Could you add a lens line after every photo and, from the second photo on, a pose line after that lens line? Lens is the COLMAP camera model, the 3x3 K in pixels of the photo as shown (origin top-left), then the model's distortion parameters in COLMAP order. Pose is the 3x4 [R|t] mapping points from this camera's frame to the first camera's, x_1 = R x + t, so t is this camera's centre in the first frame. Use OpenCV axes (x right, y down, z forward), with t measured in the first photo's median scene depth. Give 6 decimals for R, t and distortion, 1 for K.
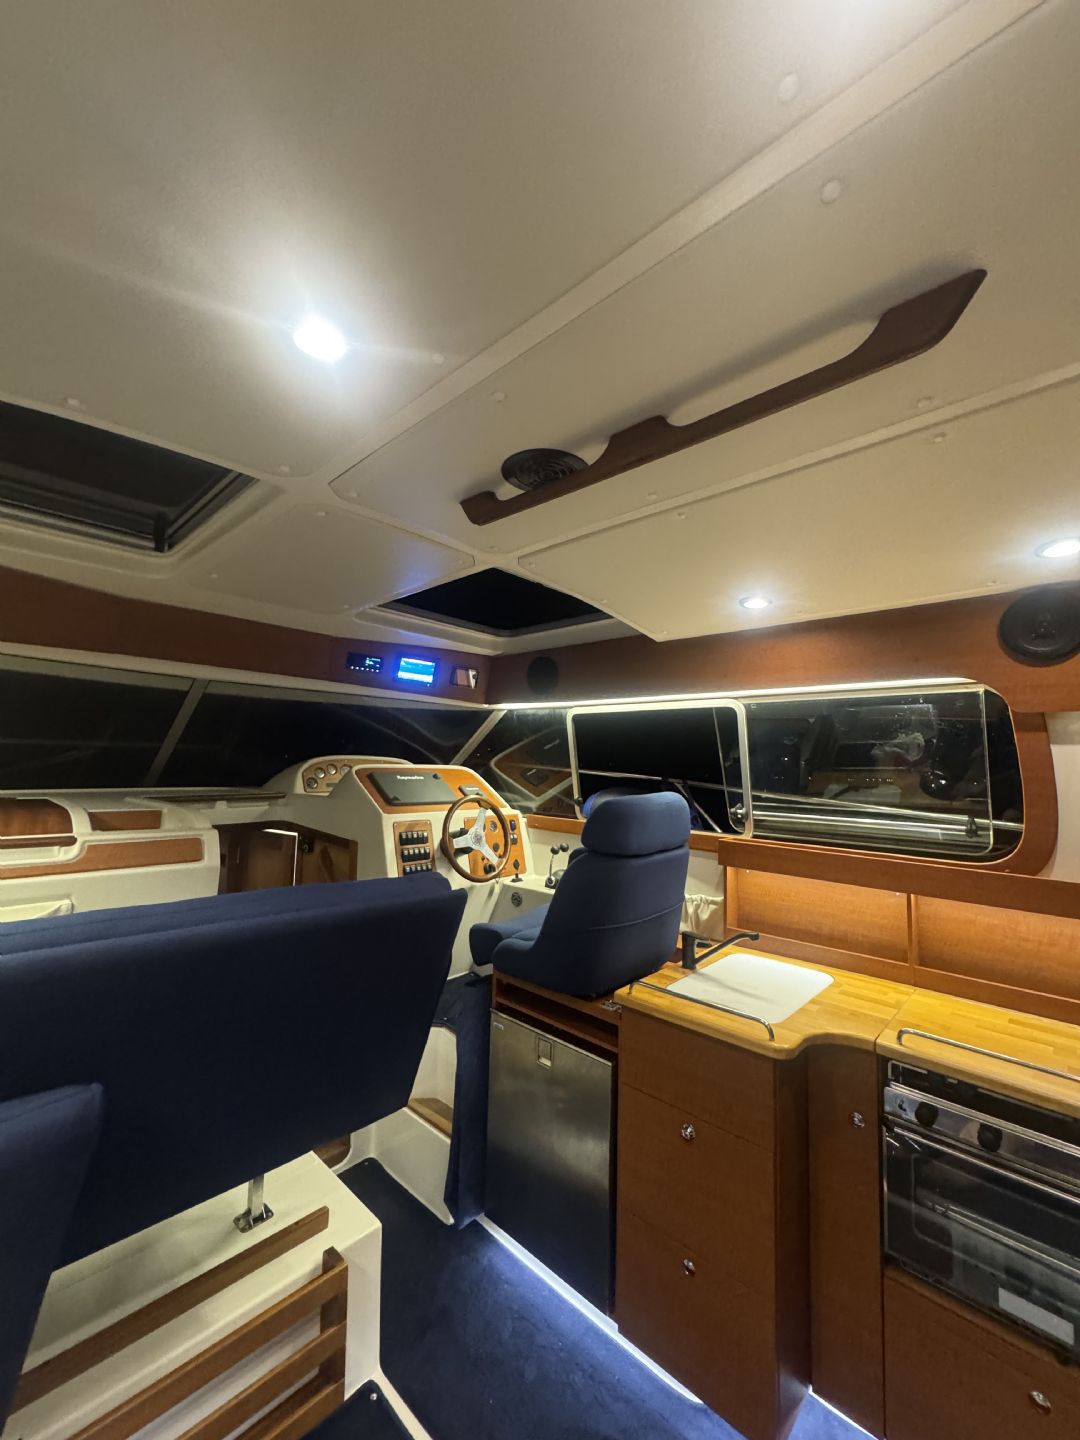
lens RADIAL K [[575.1, 0, 543.6], [0, 575.1, 719.5], [0, 0, 1]] dist [-0.002043, -0.000299]
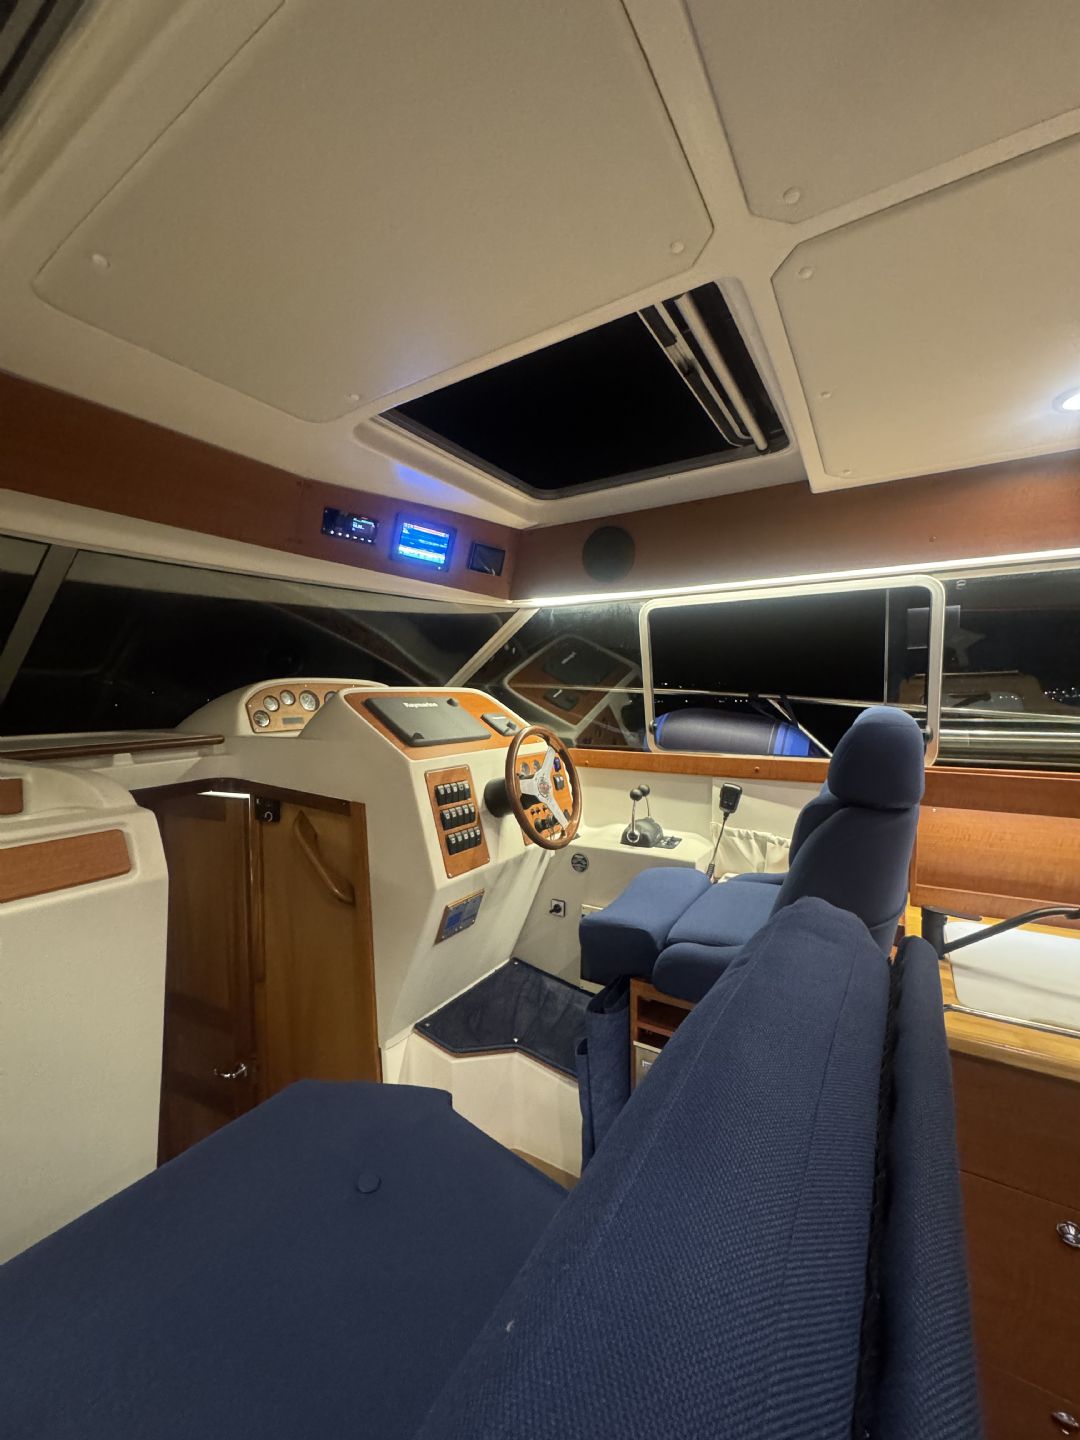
lens RADIAL K [[575.1, 0, 543.0], [0, 575.1, 719.1], [0, 0, 1]] dist [-0.002043, -0.000299]
pose [[0.981023, -0.041917, 0.189305, -0.250729], [0.018473, 0.992116, 0.123951, 0.040809], [-0.193009, -0.118102, 0.974063, 0.343100]]
